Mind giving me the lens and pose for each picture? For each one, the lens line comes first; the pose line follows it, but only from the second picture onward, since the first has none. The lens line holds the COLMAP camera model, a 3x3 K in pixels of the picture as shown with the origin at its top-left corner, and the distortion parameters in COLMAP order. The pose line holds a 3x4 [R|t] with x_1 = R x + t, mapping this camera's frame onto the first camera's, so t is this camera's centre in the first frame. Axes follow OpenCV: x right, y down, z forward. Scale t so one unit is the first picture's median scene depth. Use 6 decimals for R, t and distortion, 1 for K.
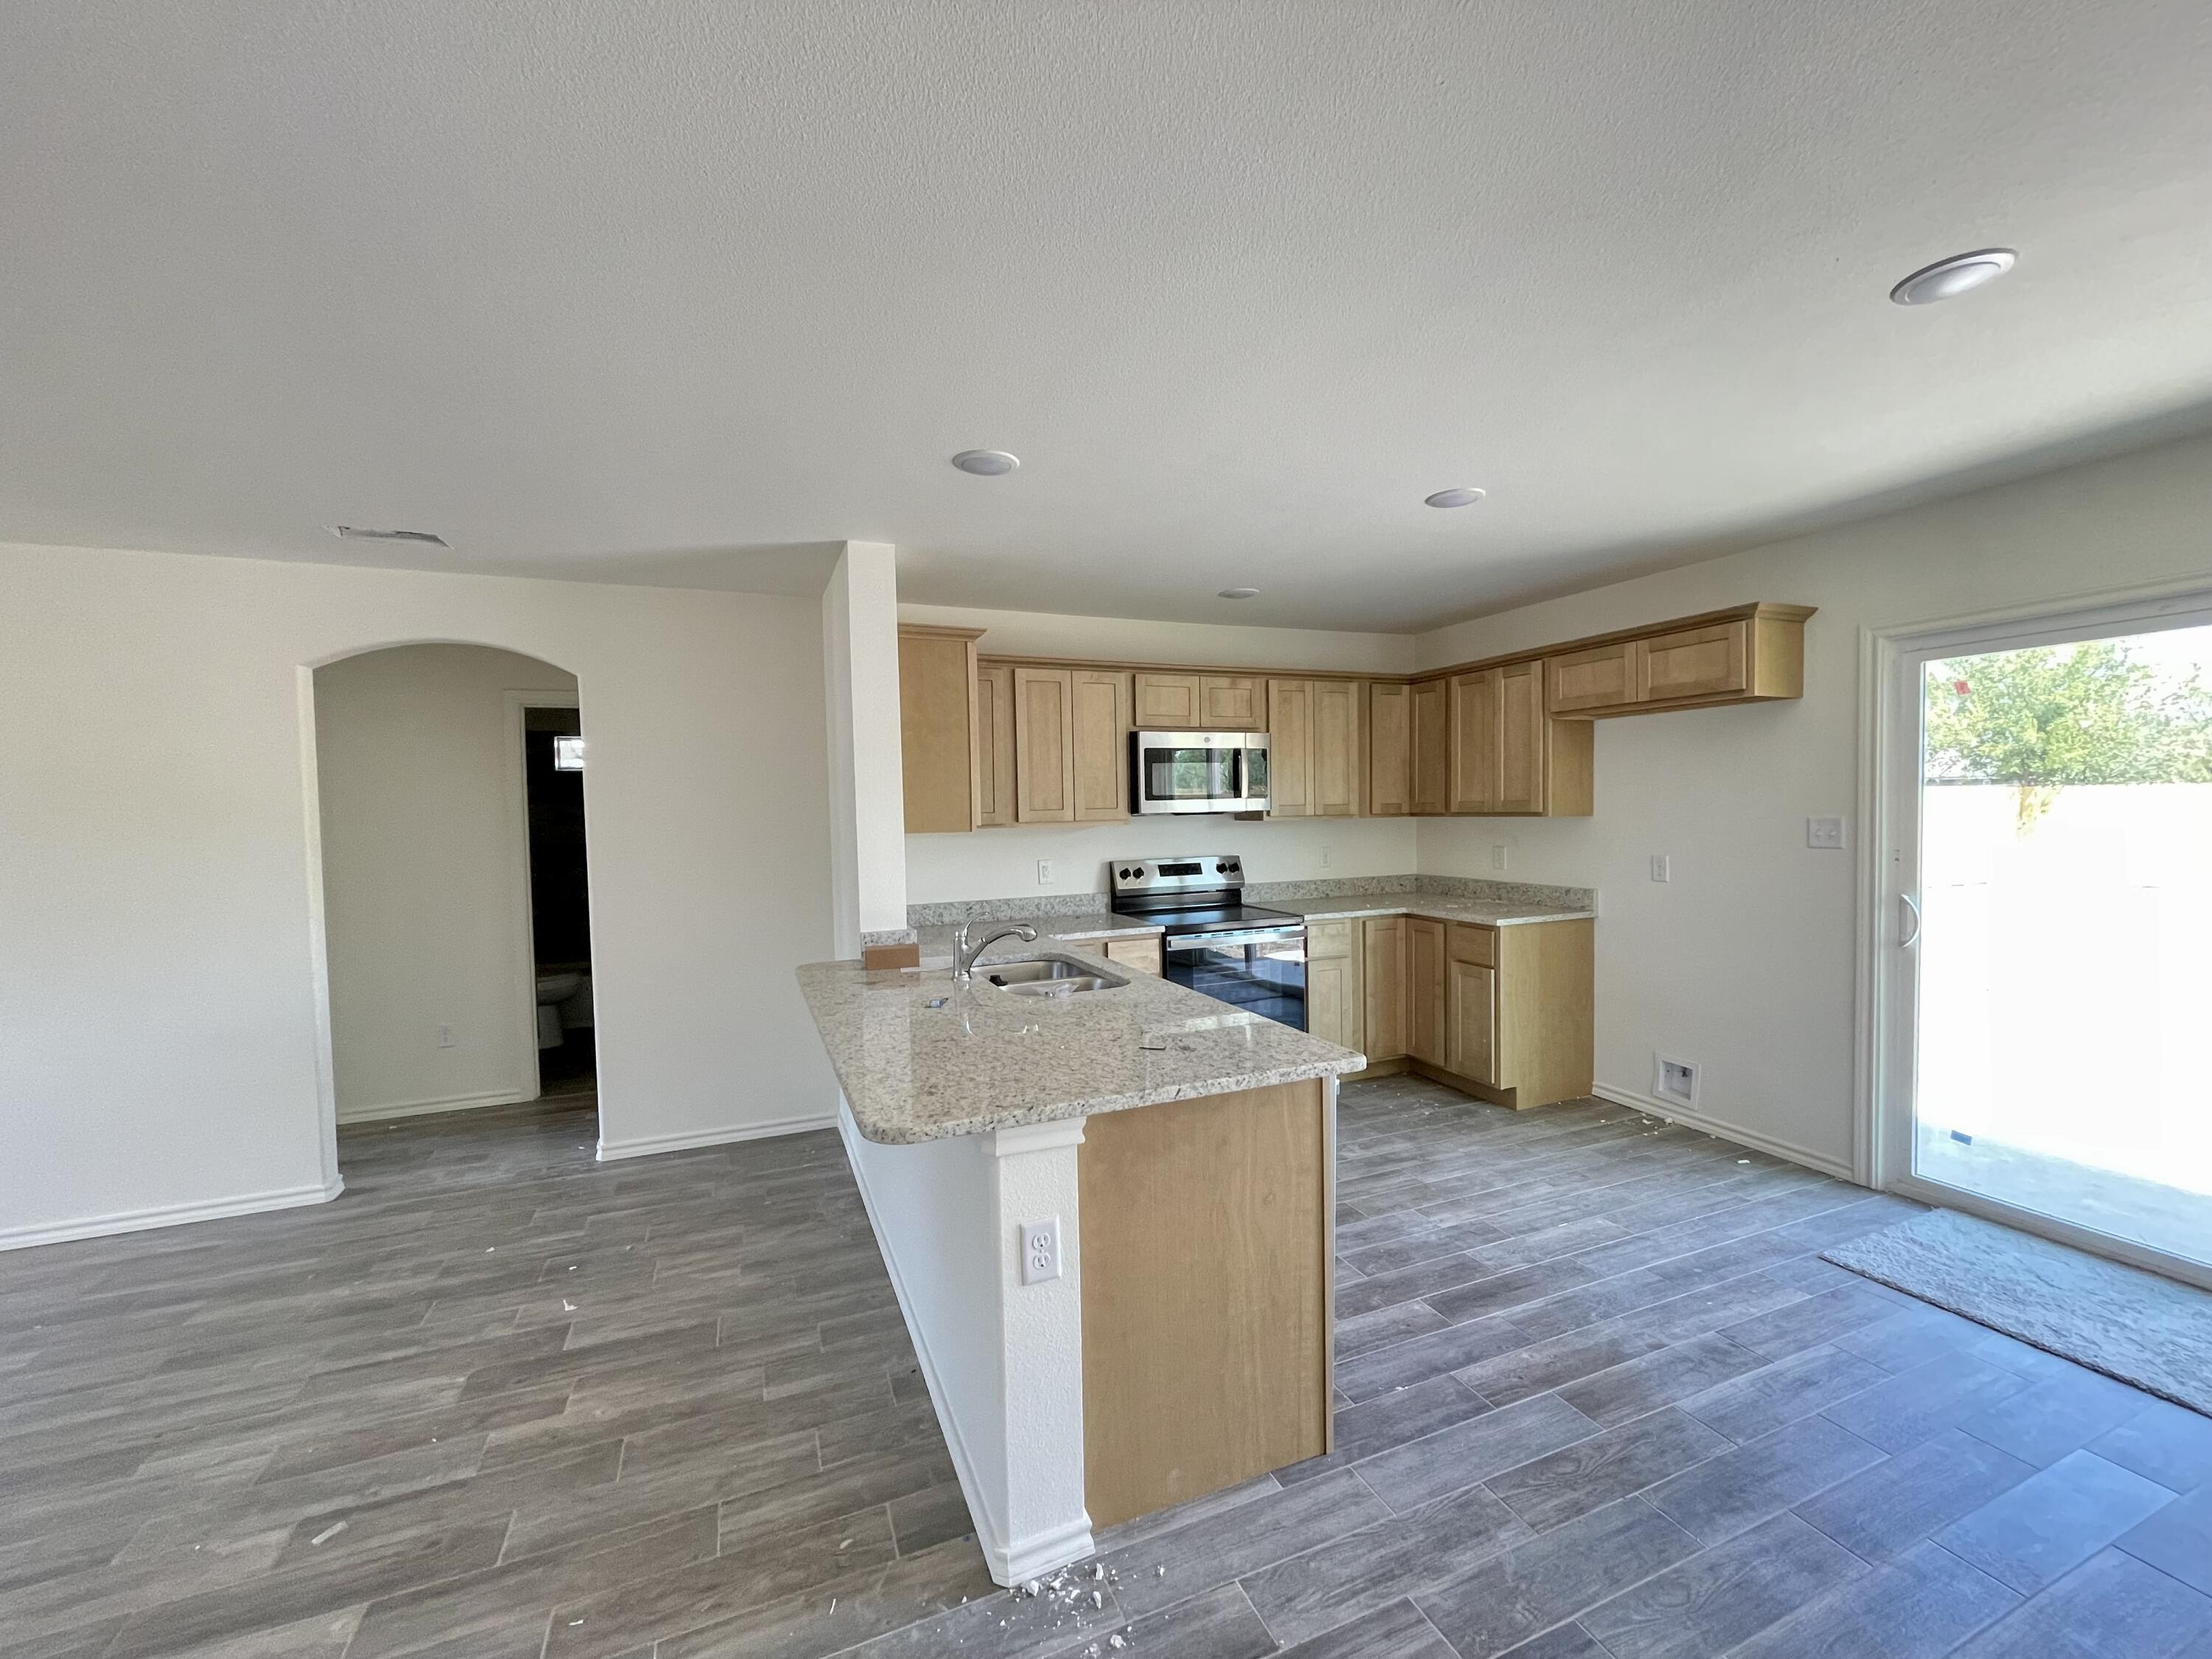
lens RADIAL K [[889.9, 0, 1104.5], [0, 889.9, 843.4], [0, 0, 1]] dist [-0.000551, 0.000354]
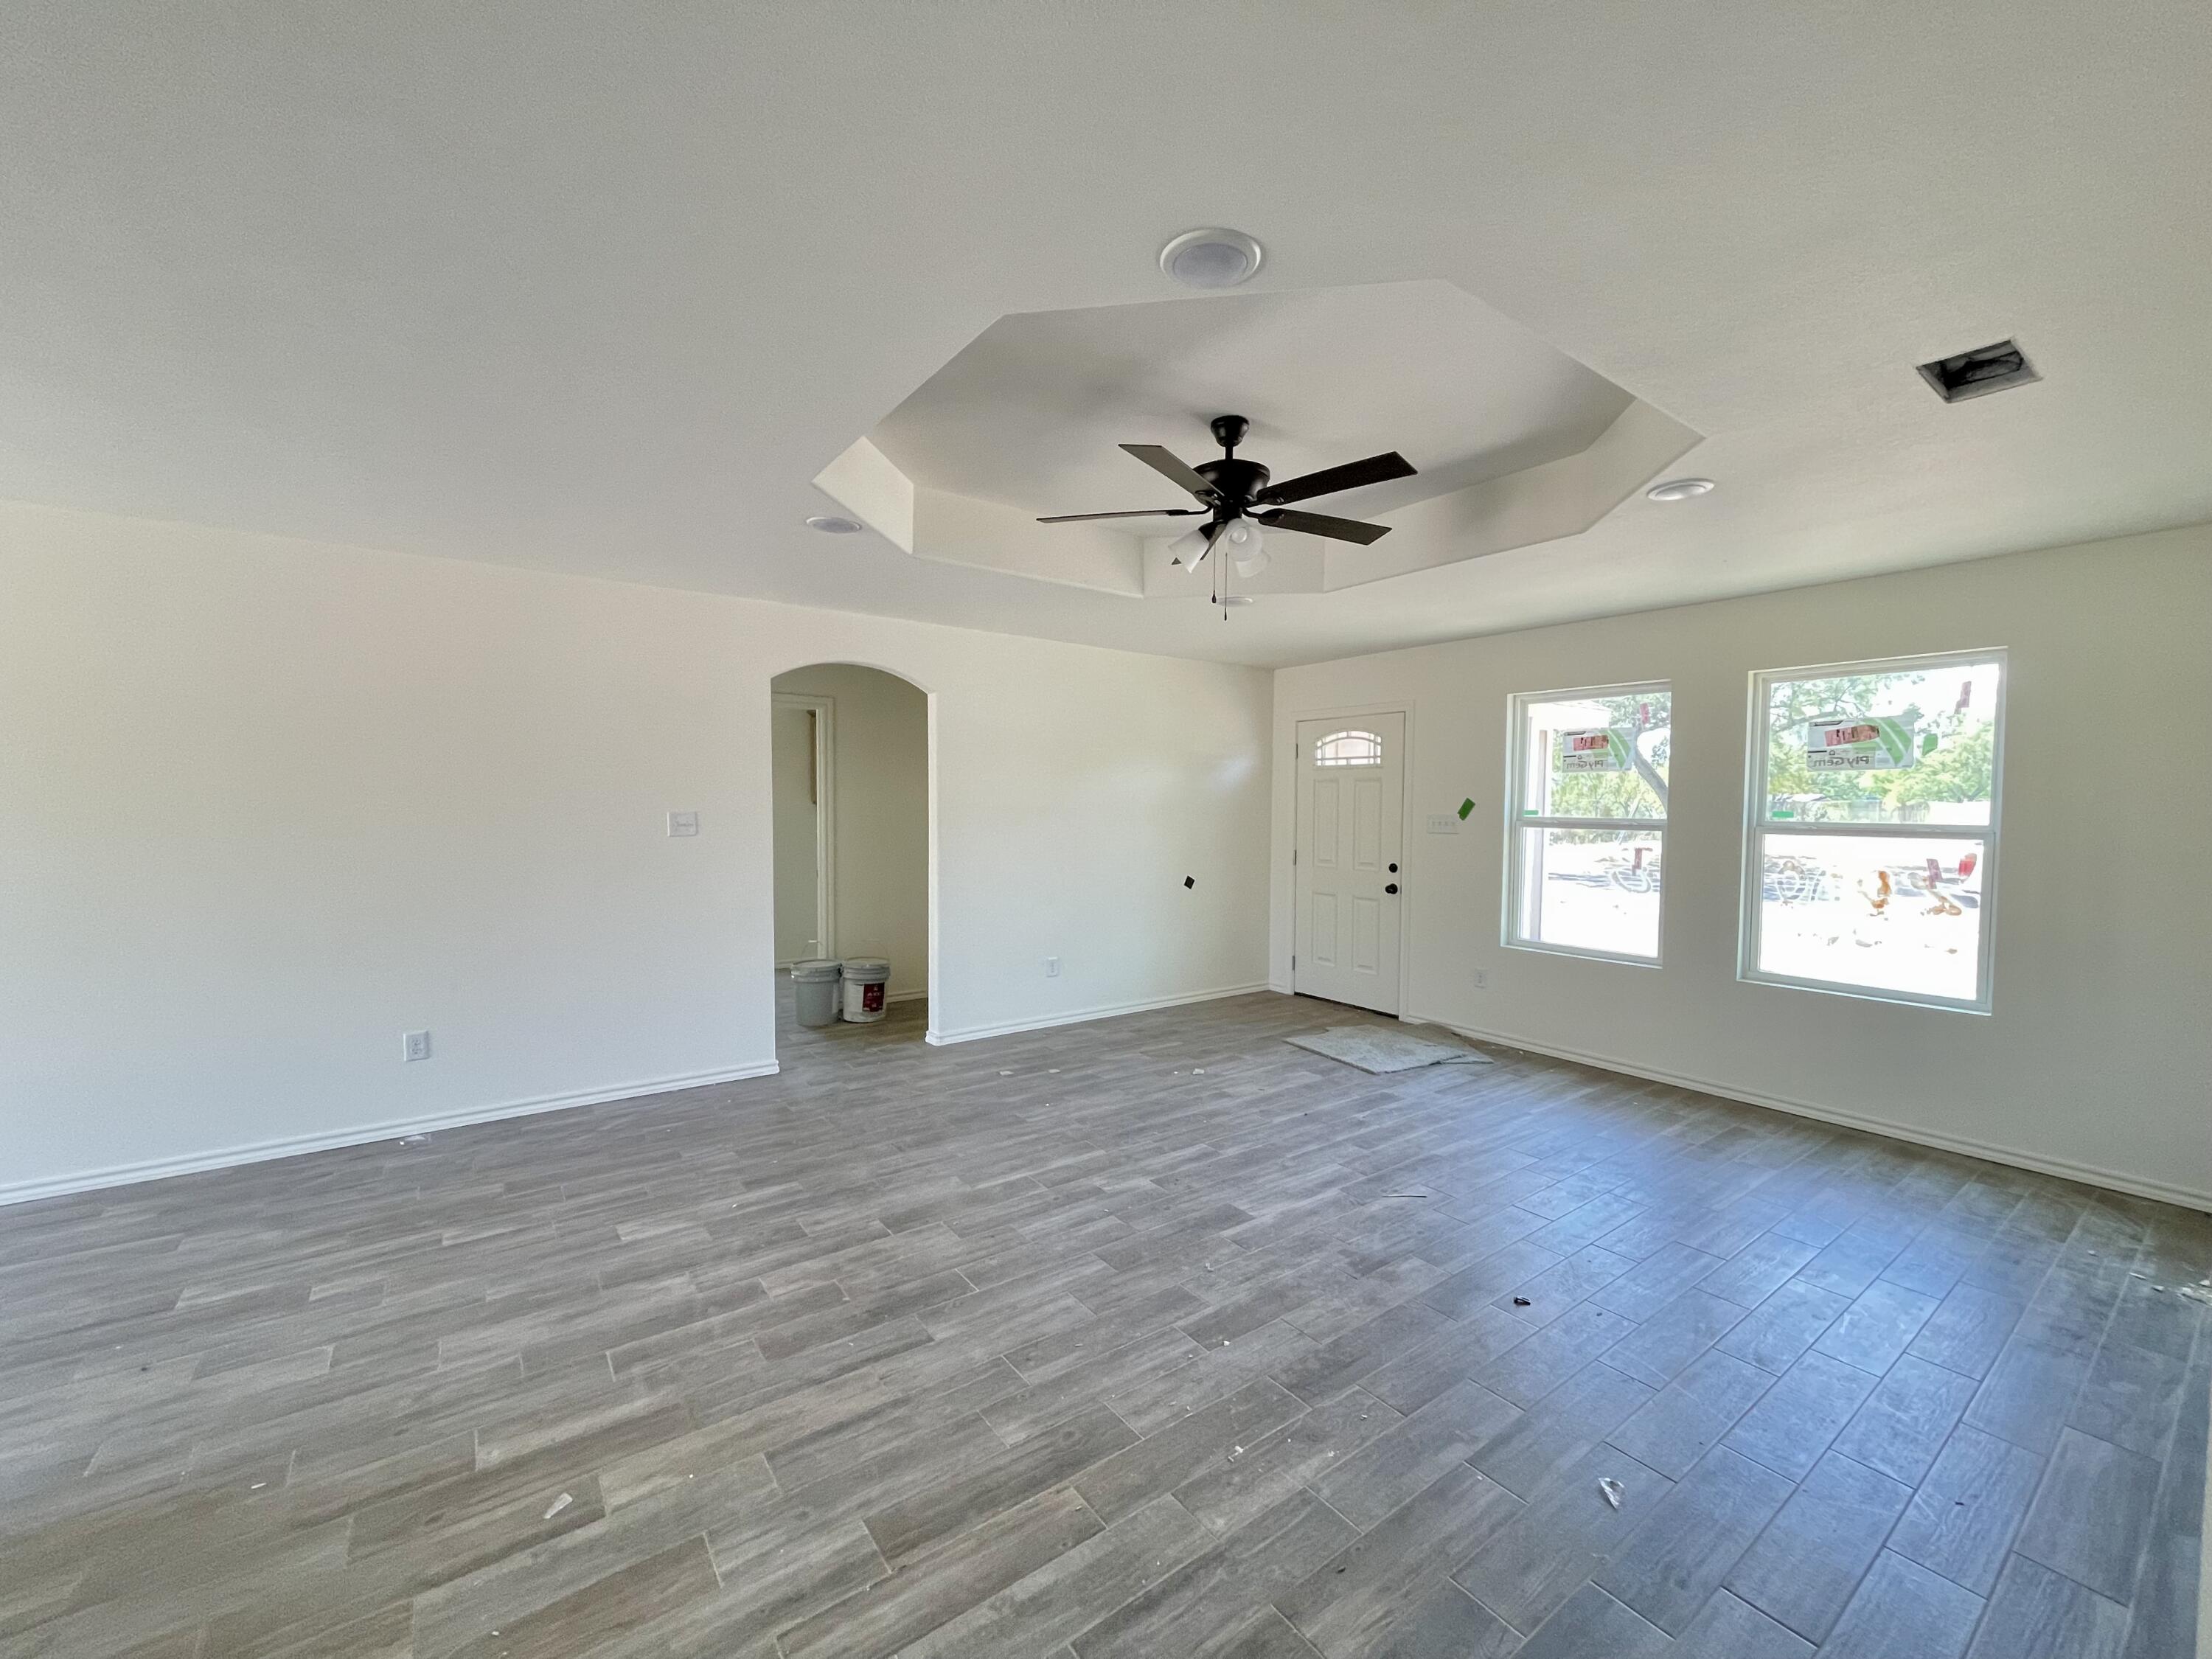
lens RADIAL K [[889.9, 0, 1104.2], [0, 889.9, 838.1], [0, 0, 1]] dist [-0.000551, 0.000354]
pose [[-0.971274, 0.023222, -0.236830, -0.717255], [0.003076, 0.996369, 0.085080, -0.028023], [0.237945, 0.081908, -0.967819, 1.177304]]
